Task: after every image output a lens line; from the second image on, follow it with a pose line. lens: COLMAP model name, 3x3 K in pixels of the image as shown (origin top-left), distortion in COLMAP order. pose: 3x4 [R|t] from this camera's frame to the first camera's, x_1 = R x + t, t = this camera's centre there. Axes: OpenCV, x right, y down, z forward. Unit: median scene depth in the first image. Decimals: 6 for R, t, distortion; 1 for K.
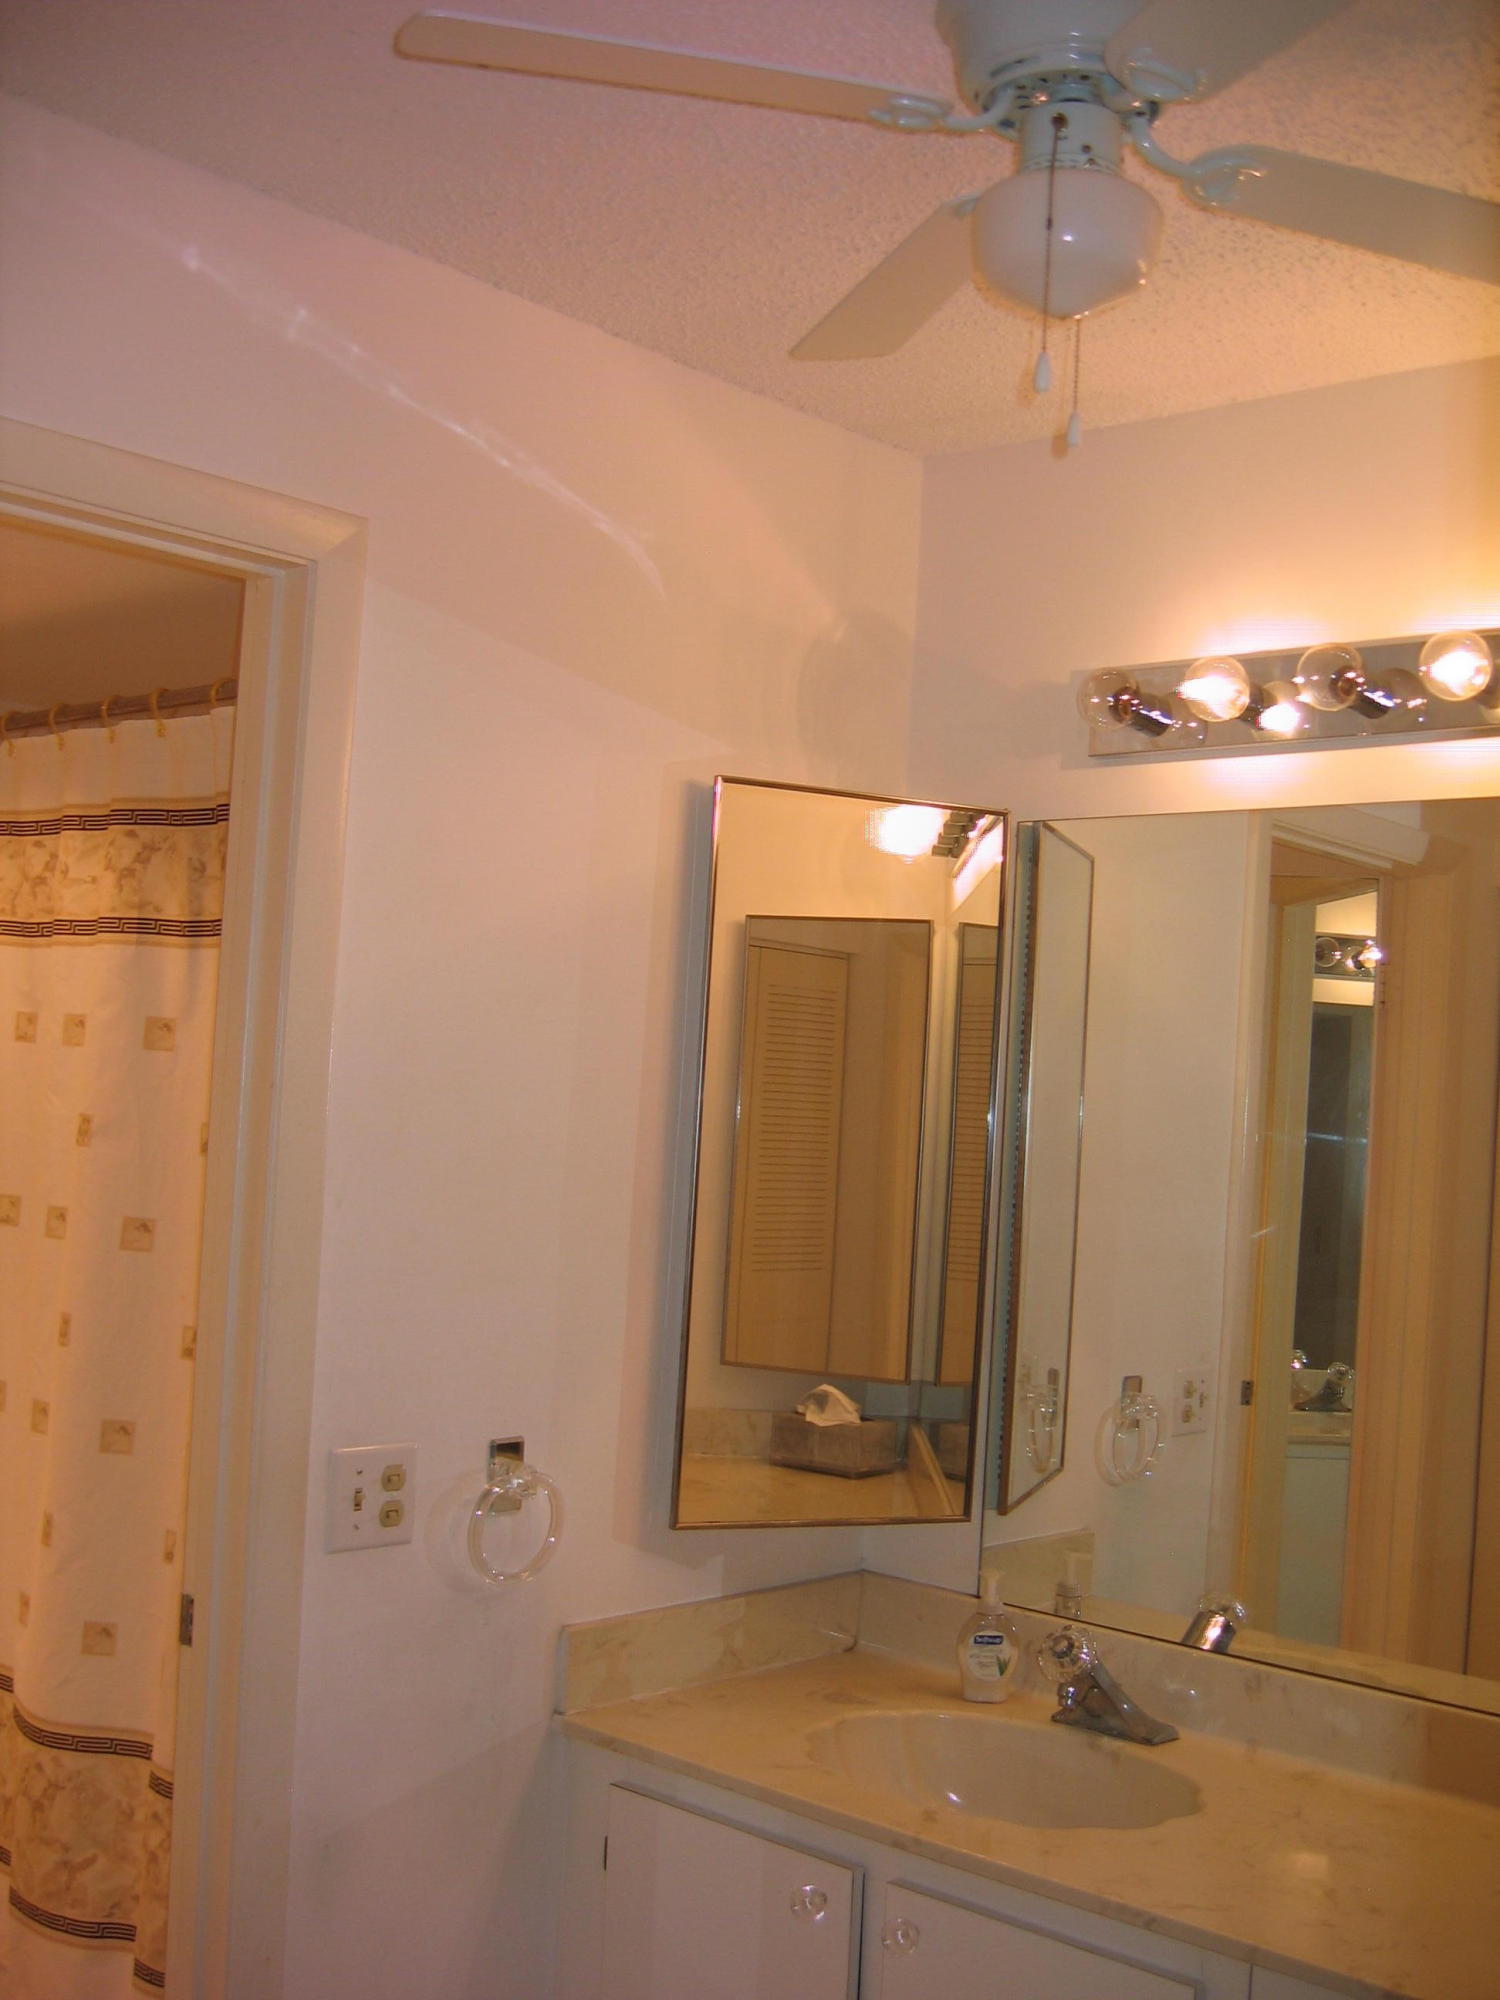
lens RADIAL K [[2187.1, 0, 750.0], [0, 2187.1, 1000.0], [0, 0, 1]] dist [-0.138358, 0.118194]
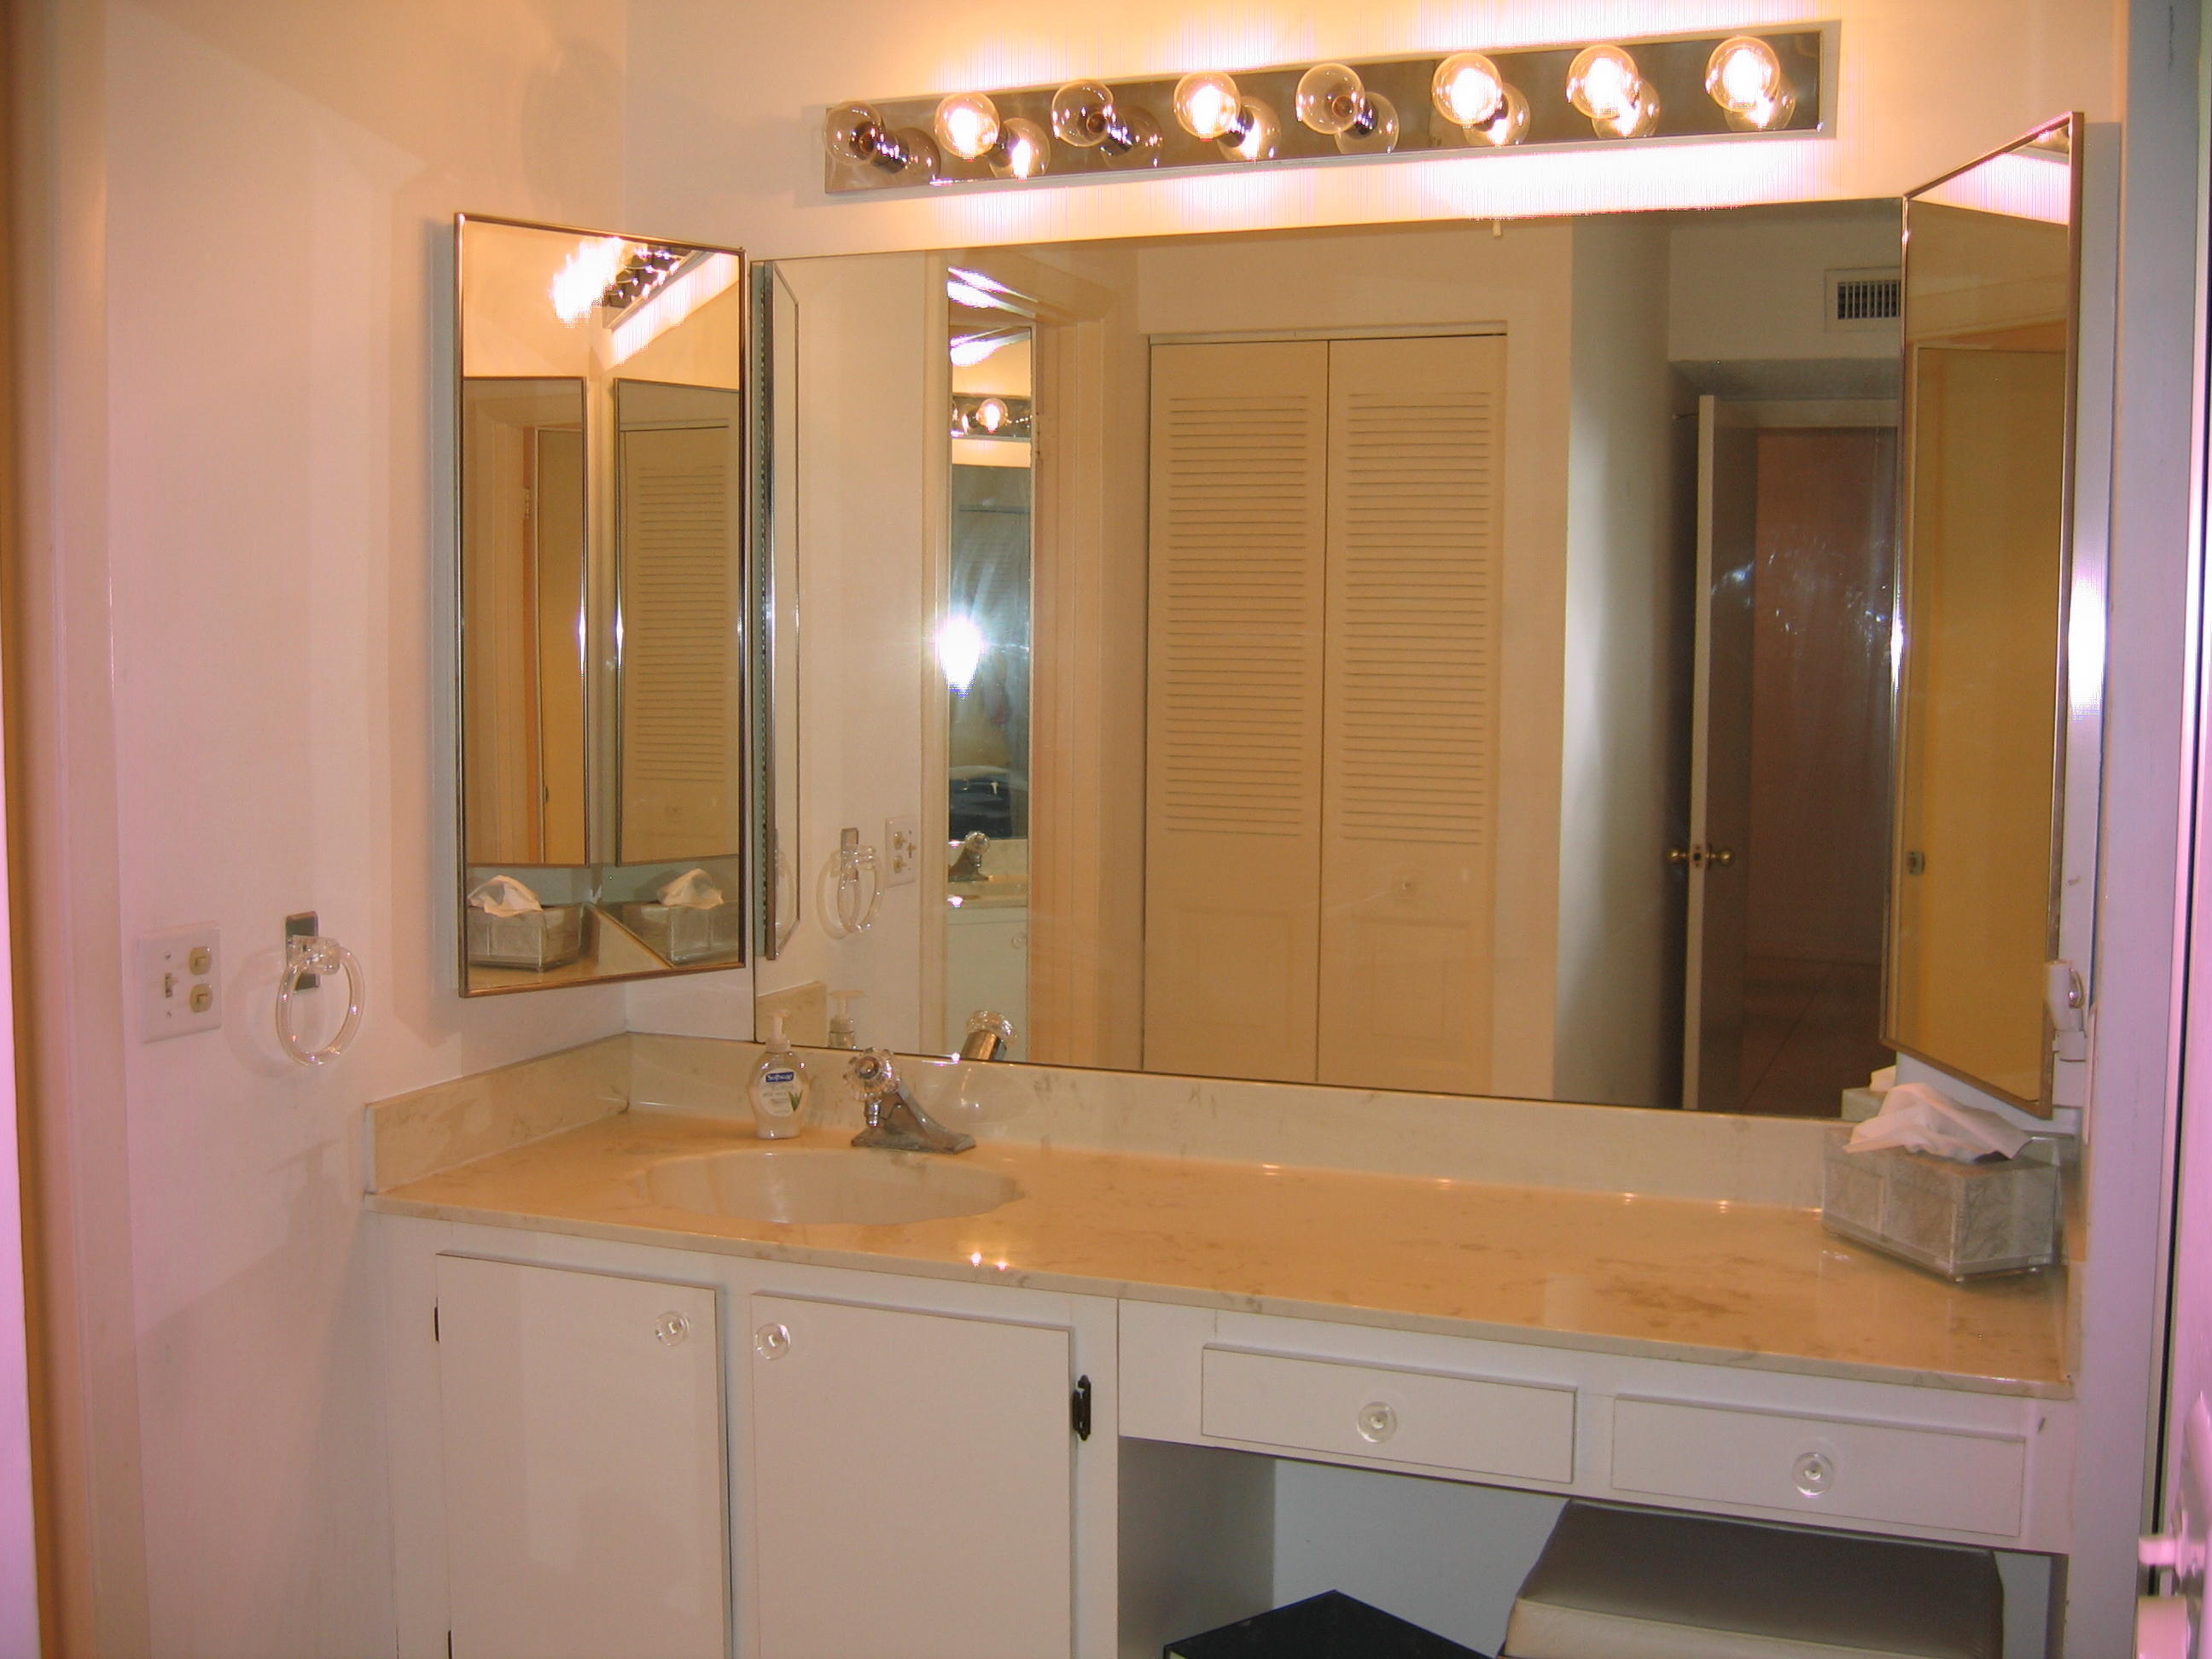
lens RADIAL K [[2418.9, 0, 1099.3], [0, 2418.9, 823.5], [0, 0, 1]] dist [-0.138358, 0.118194]
pose [[0.932307, -0.078209, 0.353109, -0.140916], [0.029043, 0.989375, 0.142453, 0.020867], [-0.360499, -0.122555, 0.924673, -0.089097]]
